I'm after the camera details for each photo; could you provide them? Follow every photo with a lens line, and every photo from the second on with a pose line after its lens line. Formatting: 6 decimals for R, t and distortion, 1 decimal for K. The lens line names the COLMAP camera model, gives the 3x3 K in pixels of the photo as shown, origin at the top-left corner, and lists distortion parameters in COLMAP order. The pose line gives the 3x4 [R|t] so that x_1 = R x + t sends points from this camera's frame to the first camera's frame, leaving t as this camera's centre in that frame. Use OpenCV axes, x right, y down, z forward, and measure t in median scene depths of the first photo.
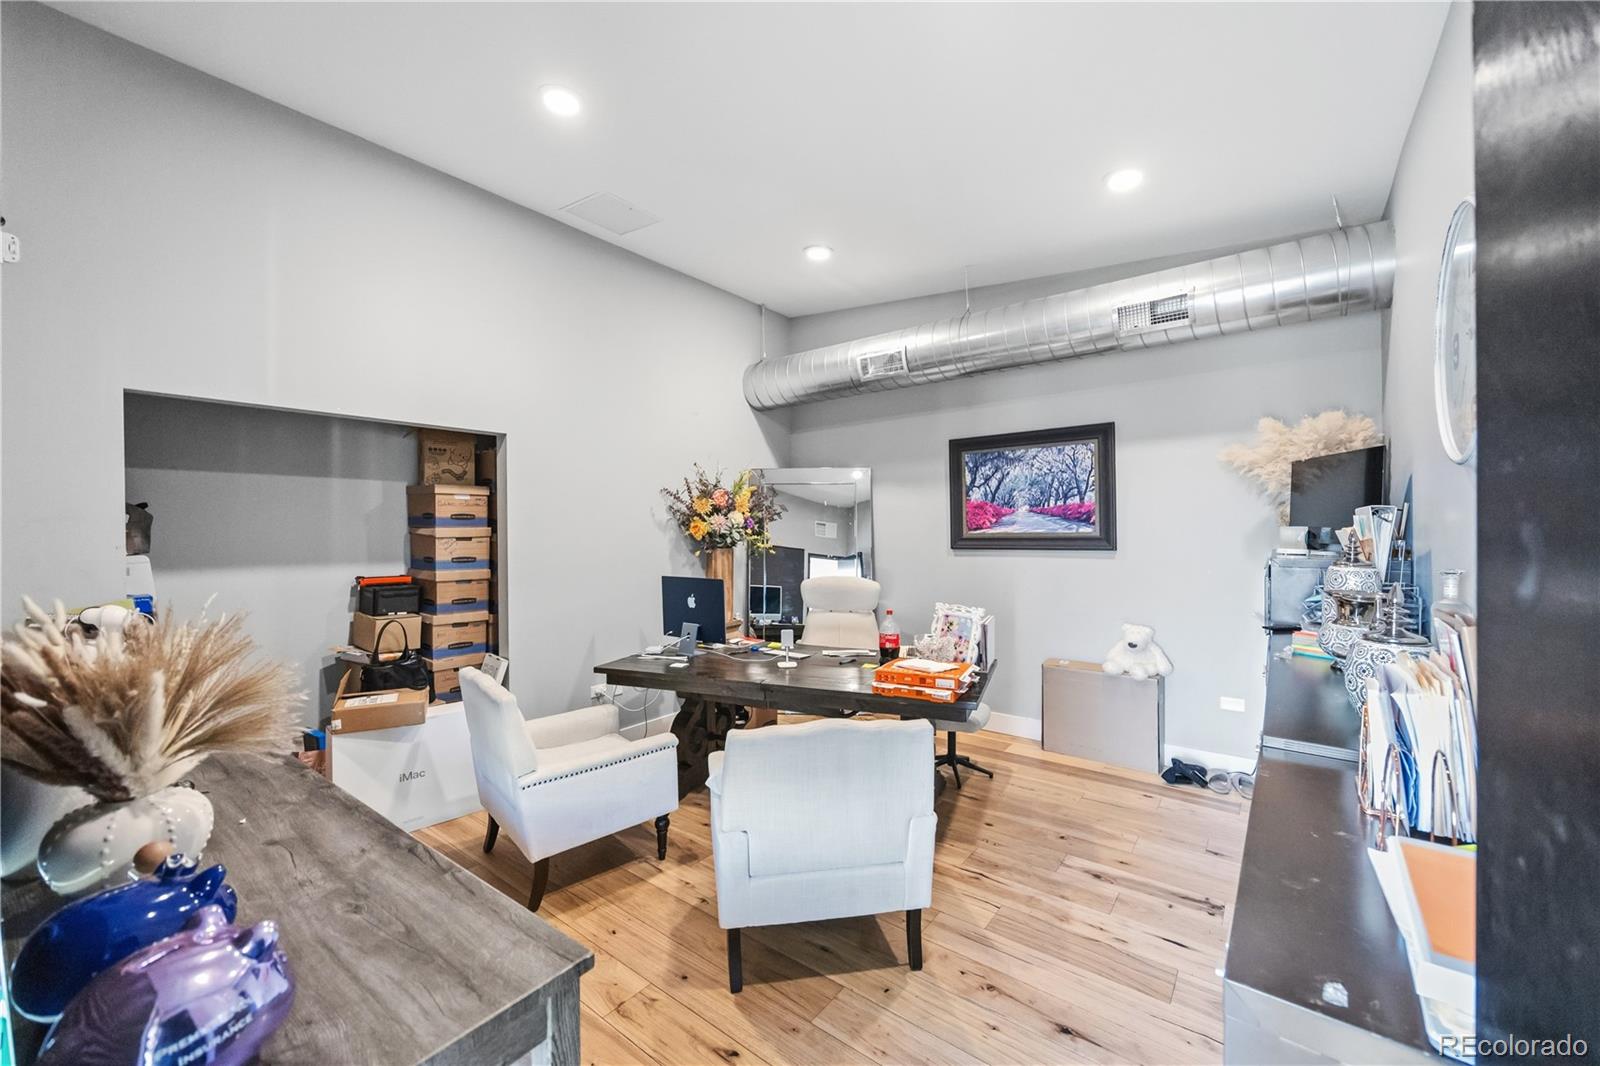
lens RADIAL K [[622.7, 0, 798.5], [0, 622.7, 537.5], [0, 0, 1]] dist [0.001396, 0.000115]
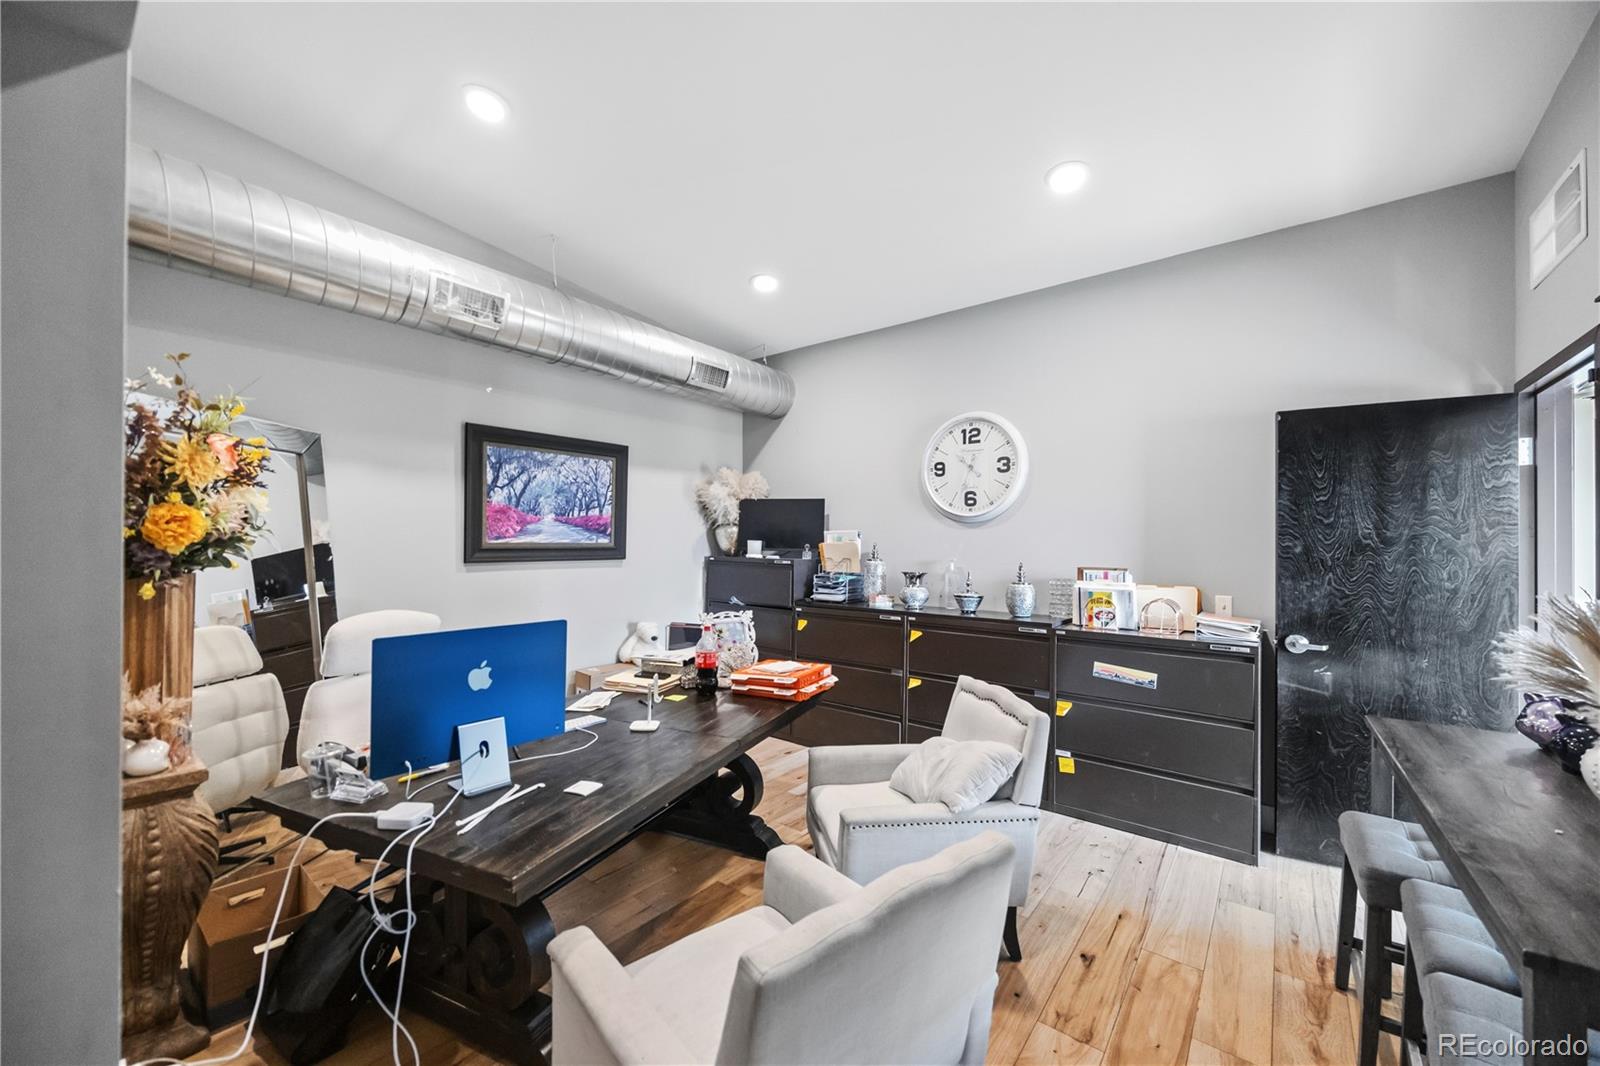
lens RADIAL K [[622.7, 0, 764.1], [0, 622.7, 541.3], [0, 0, 1]] dist [0.001396, 0.000115]
pose [[0.027530, 0.011757, 0.999552, -0.578742], [0.003343, 0.999924, -0.011854, 0.002326], [-0.999615, 0.003668, 0.027489, 0.671895]]
